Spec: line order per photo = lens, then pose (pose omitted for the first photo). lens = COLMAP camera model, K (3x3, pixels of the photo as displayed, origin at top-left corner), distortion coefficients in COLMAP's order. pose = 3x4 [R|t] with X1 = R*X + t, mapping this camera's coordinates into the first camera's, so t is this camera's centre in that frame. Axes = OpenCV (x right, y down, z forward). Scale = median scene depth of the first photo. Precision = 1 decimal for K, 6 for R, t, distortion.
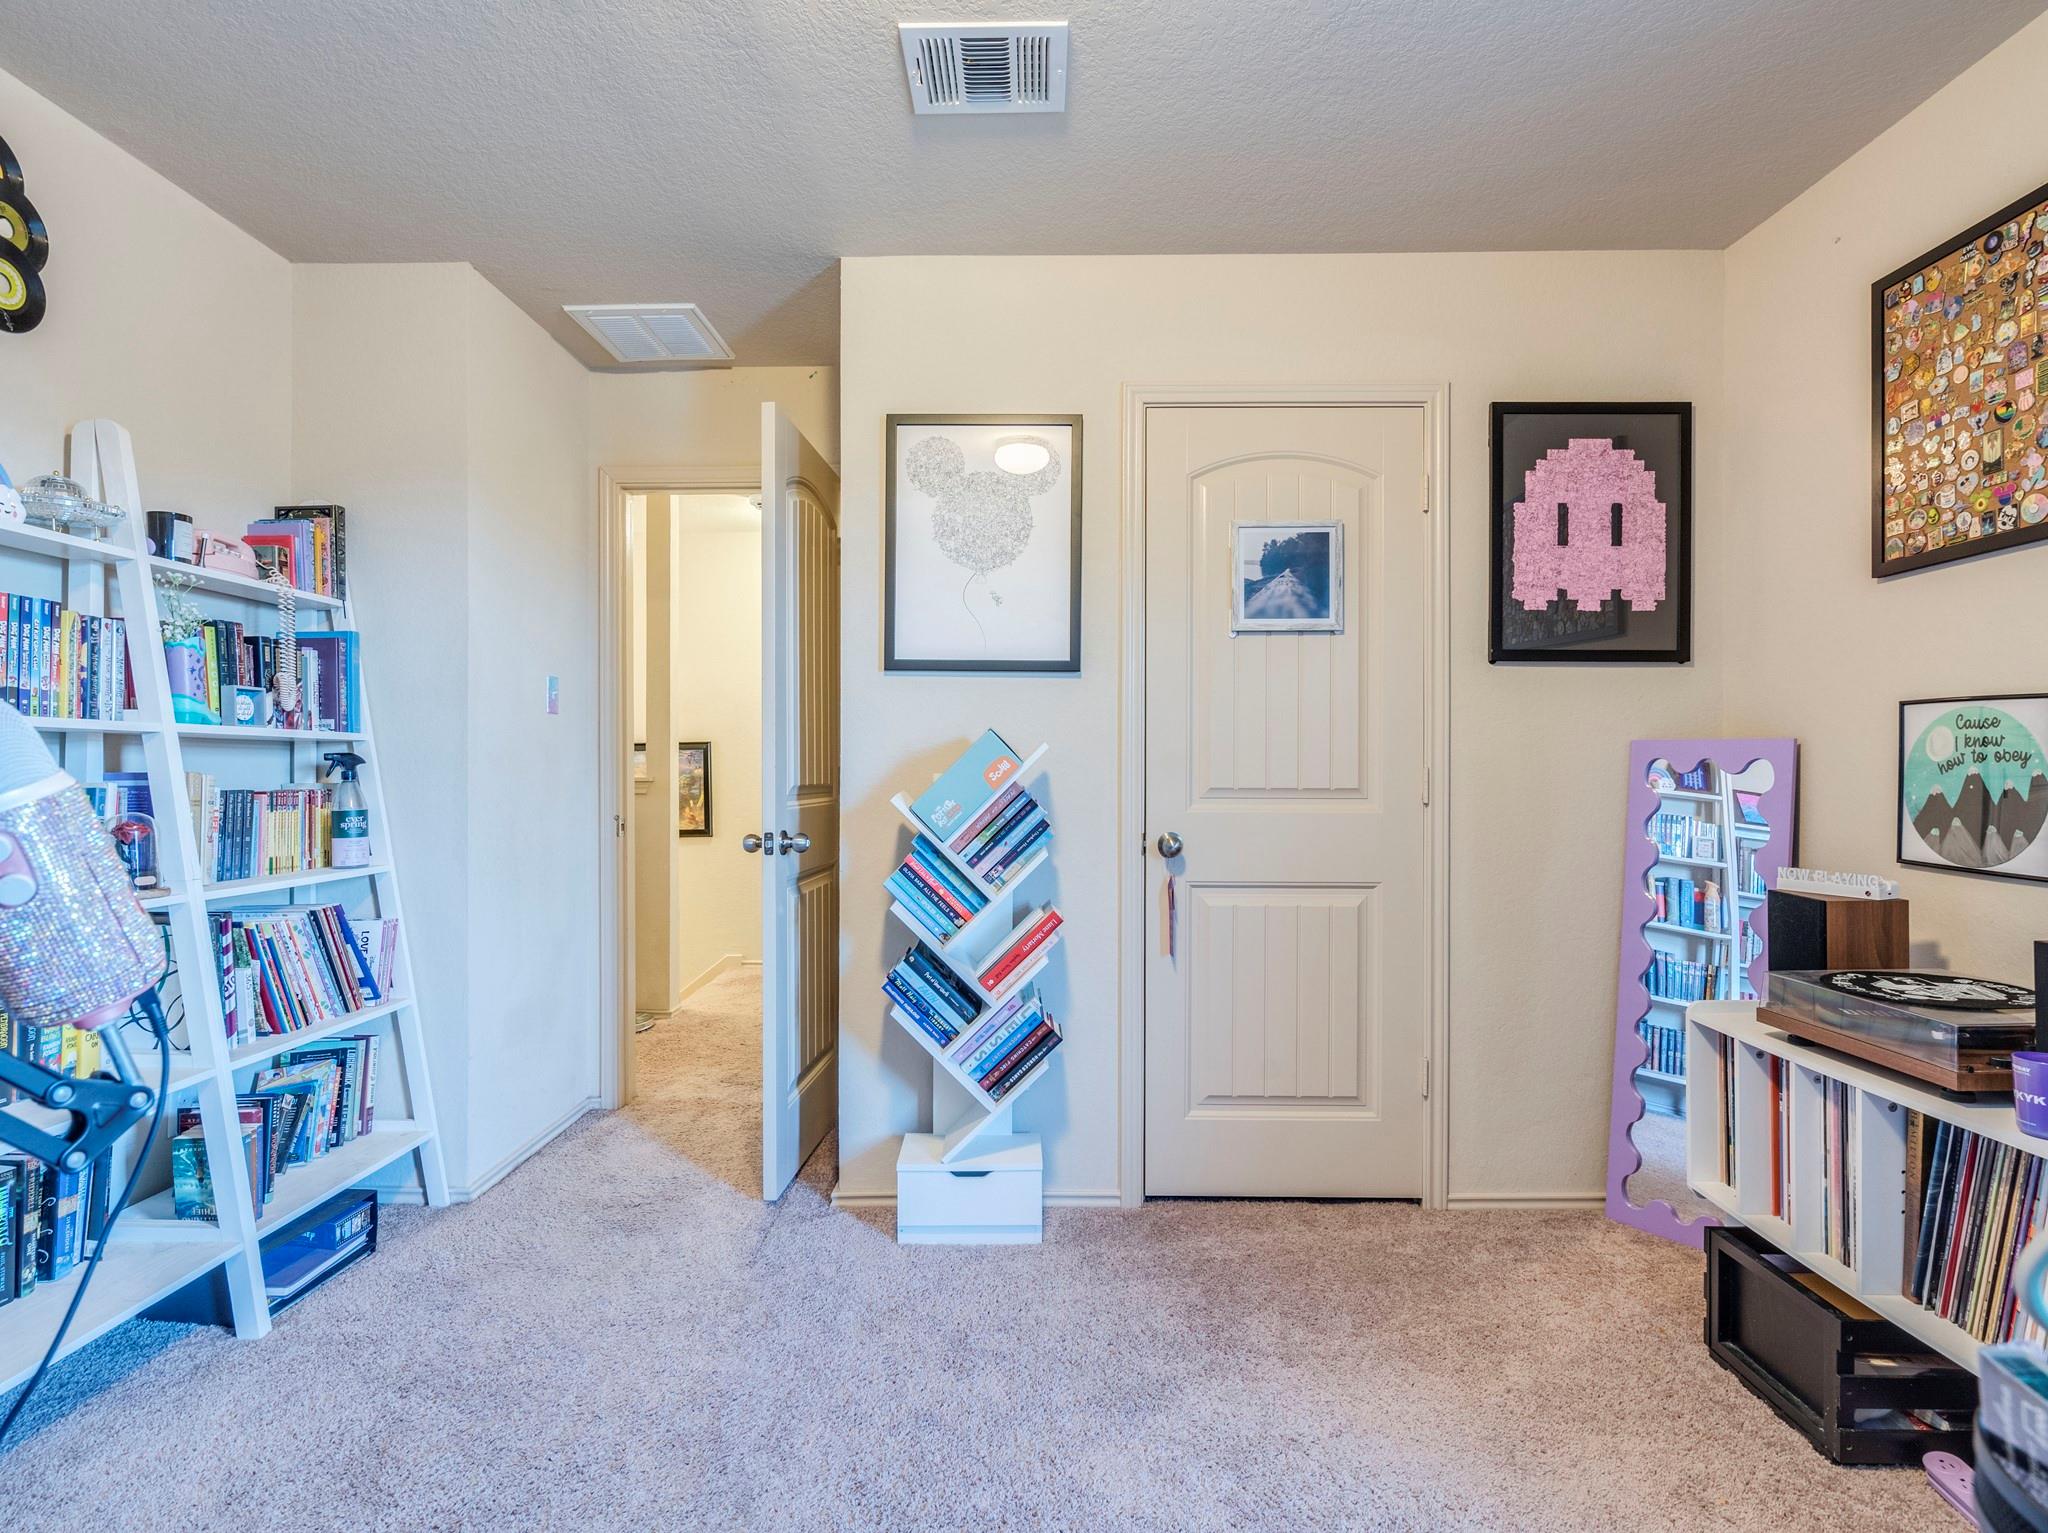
lens RADIAL K [[1054.9, 0, 1024.8], [0, 1054.9, 771.5], [0, 0, 1]] dist [-0.004496, 0.001764]
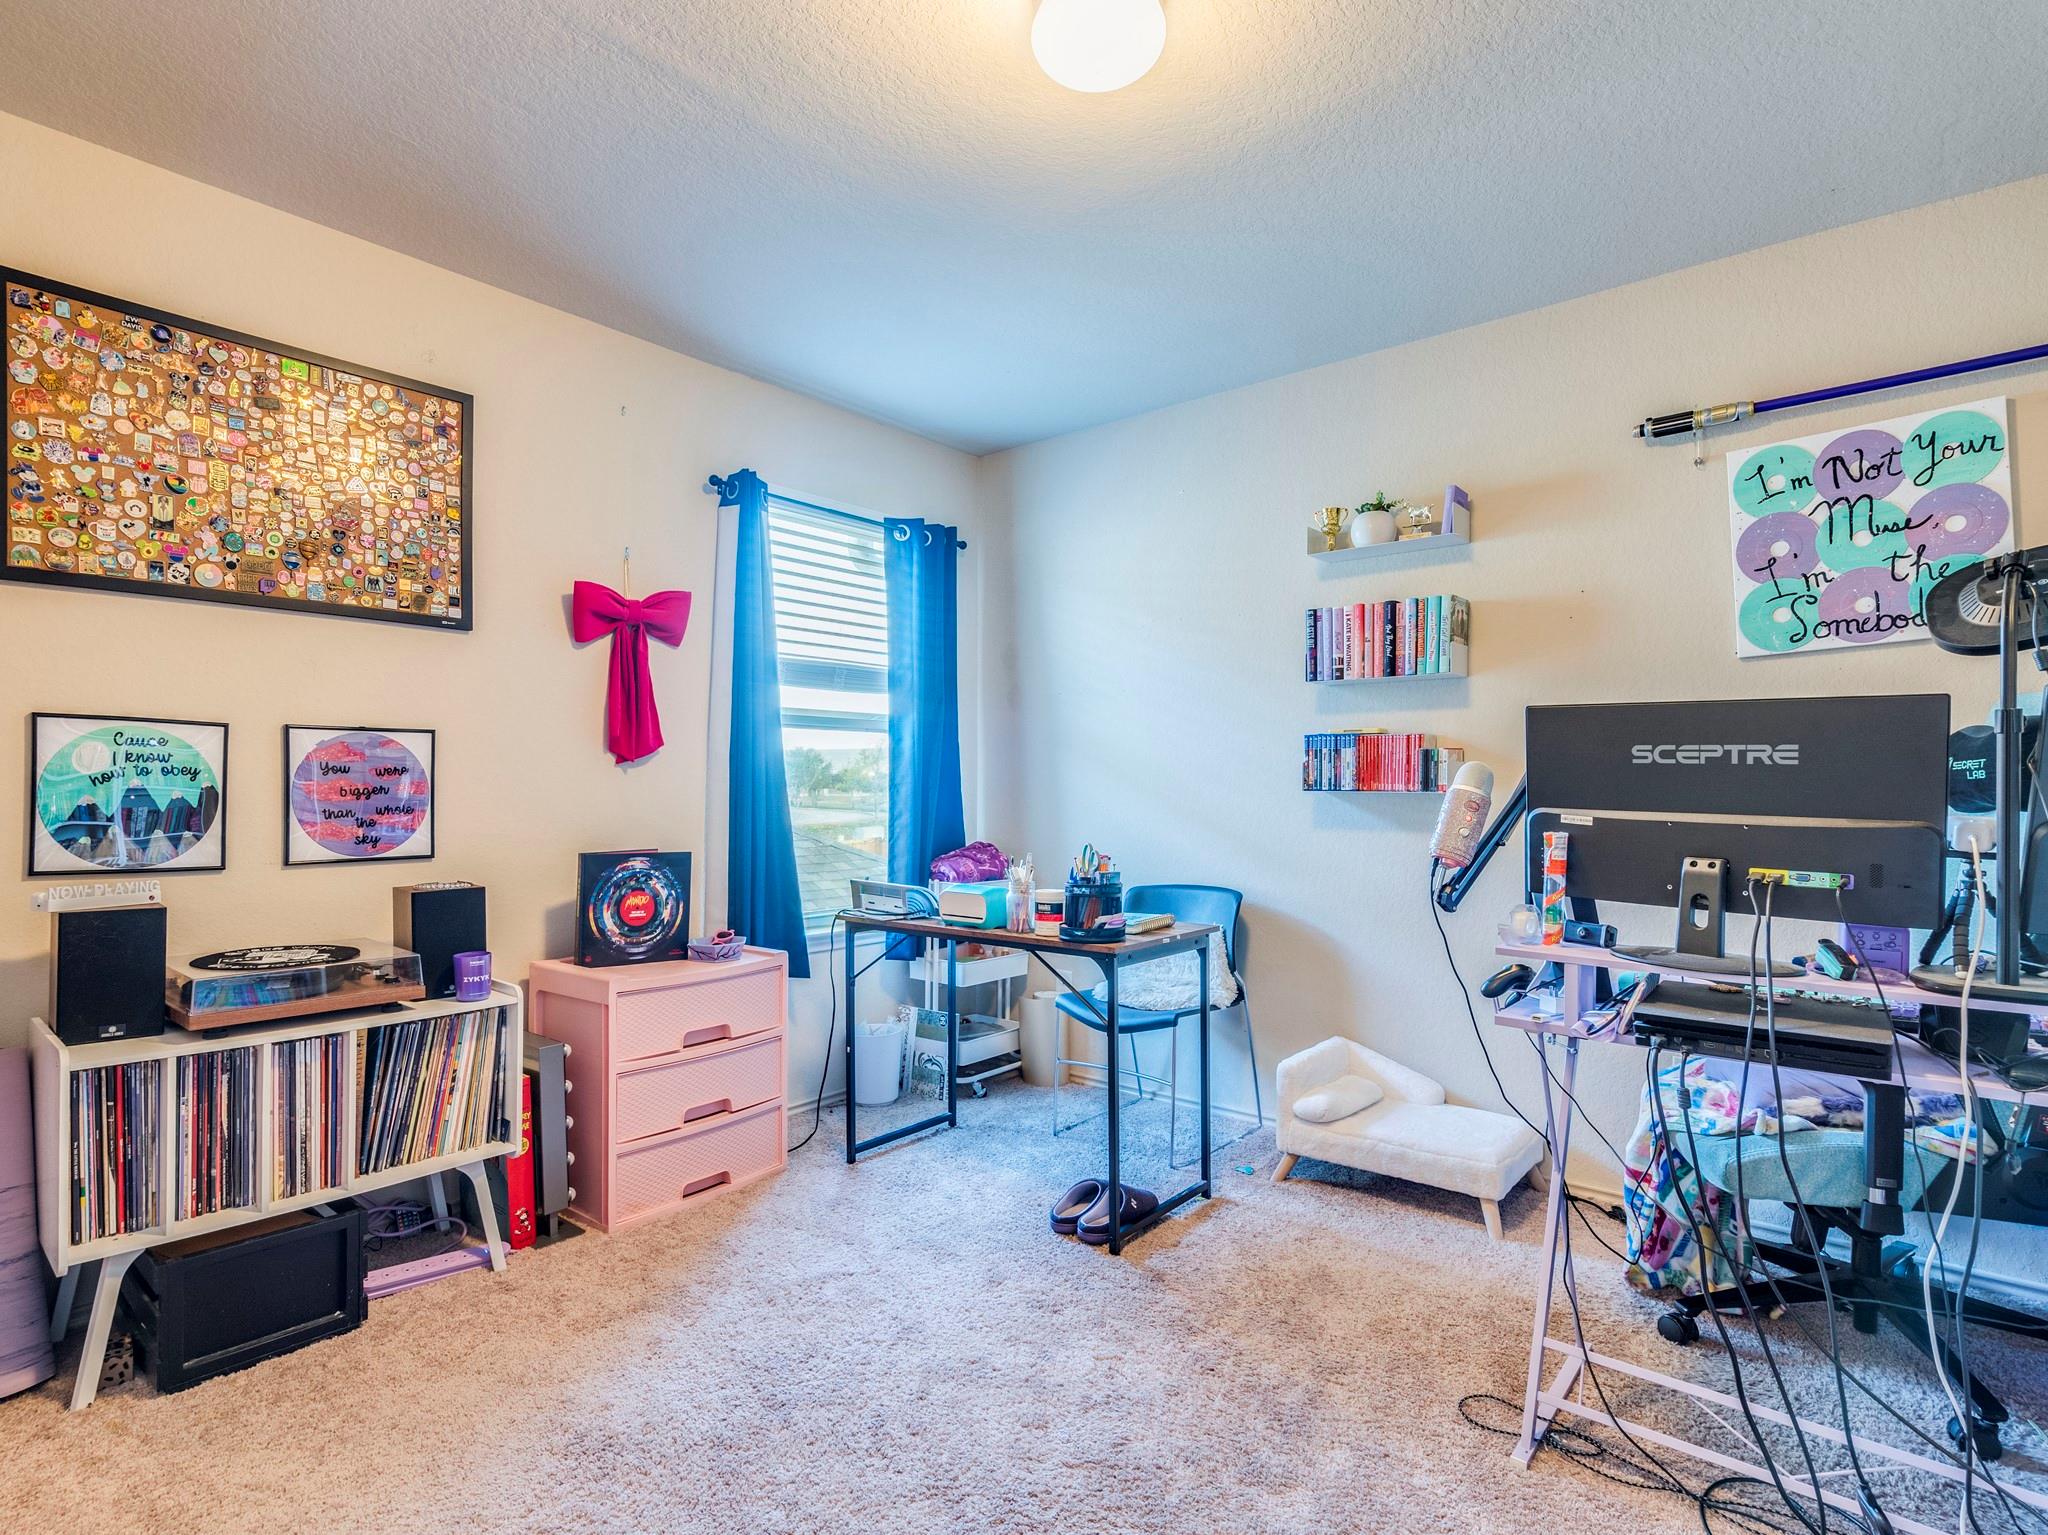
lens RADIAL K [[1054.9, 0, 1021.5], [0, 1054.9, 777.0], [0, 0, 1]] dist [-0.004496, 0.001764]
pose [[-0.790569, 0.003997, 0.612359, -0.548141], [-0.000231, 0.999977, -0.006826, 0.000304], [-0.612372, -0.005538, -0.790550, 1.313240]]
